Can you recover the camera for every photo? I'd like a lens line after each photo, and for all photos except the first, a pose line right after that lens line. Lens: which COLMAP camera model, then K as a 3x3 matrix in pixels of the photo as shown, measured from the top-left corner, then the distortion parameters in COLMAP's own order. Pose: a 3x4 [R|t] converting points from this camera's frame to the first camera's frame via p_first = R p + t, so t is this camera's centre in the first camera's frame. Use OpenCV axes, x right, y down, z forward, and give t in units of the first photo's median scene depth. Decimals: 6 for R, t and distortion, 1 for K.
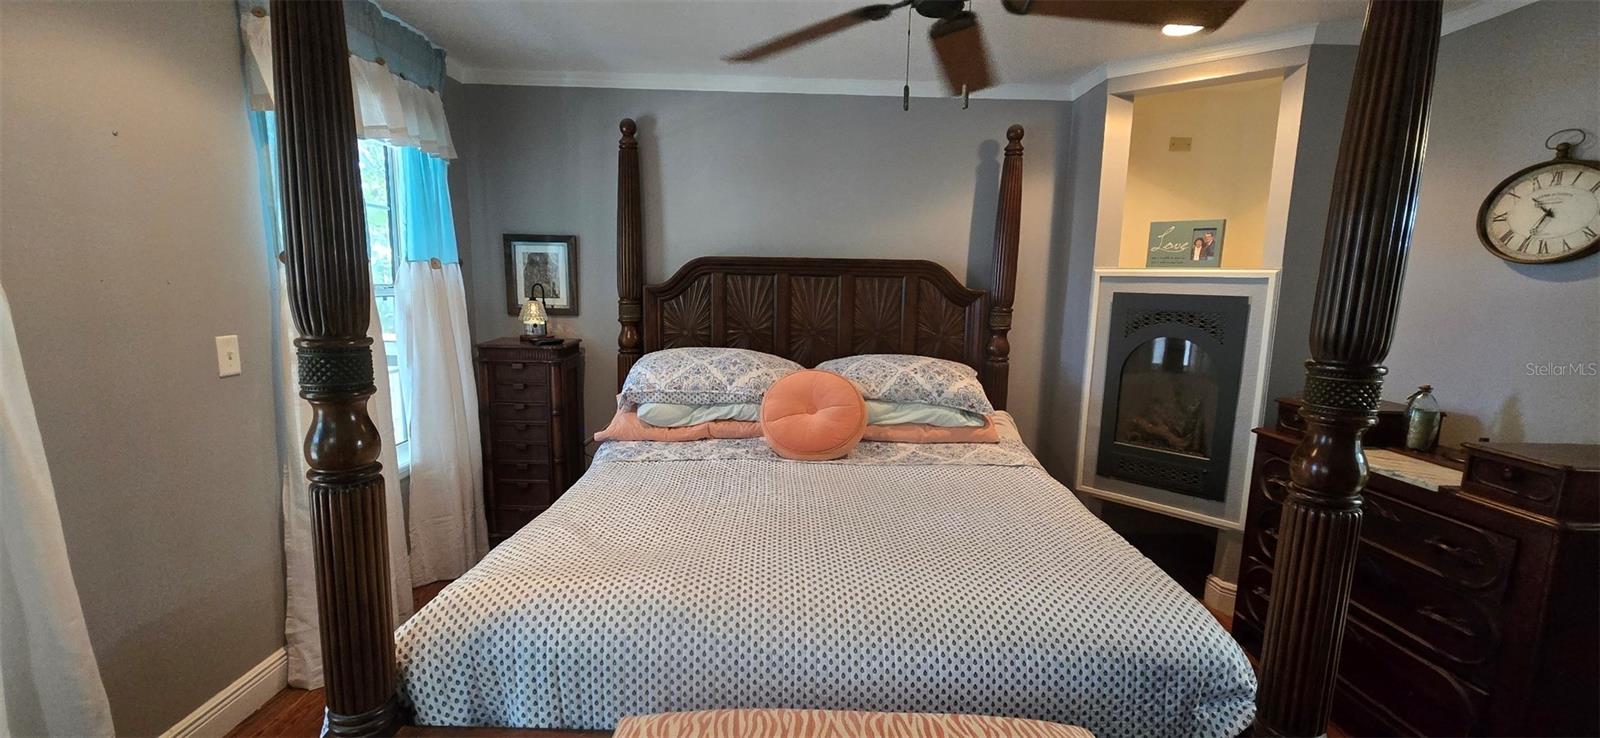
lens RADIAL K [[646.3, 0, 793.0], [0, 646.3, 376.2], [0, 0, 1]] dist [-0.003439, -0.000257]
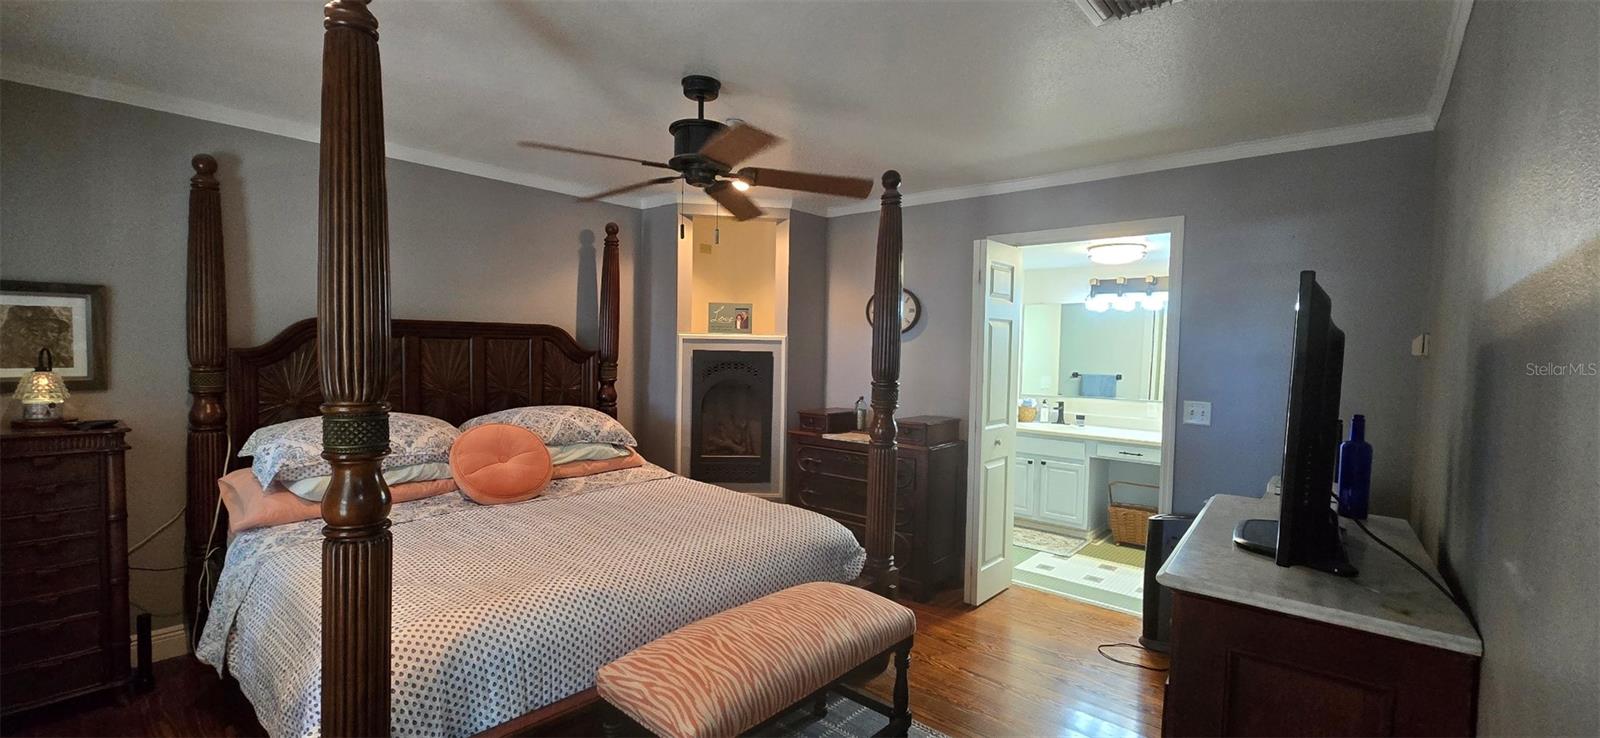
lens RADIAL K [[646.3, 0, 793.0], [0, 646.3, 376.2], [0, 0, 1]] dist [-0.003439, -0.000257]
pose [[0.674728, -0.042927, 0.736817, -0.413895], [0.105058, 0.993728, -0.038311, 0.005328], [-0.730551, 0.103257, 0.675006, -0.118741]]
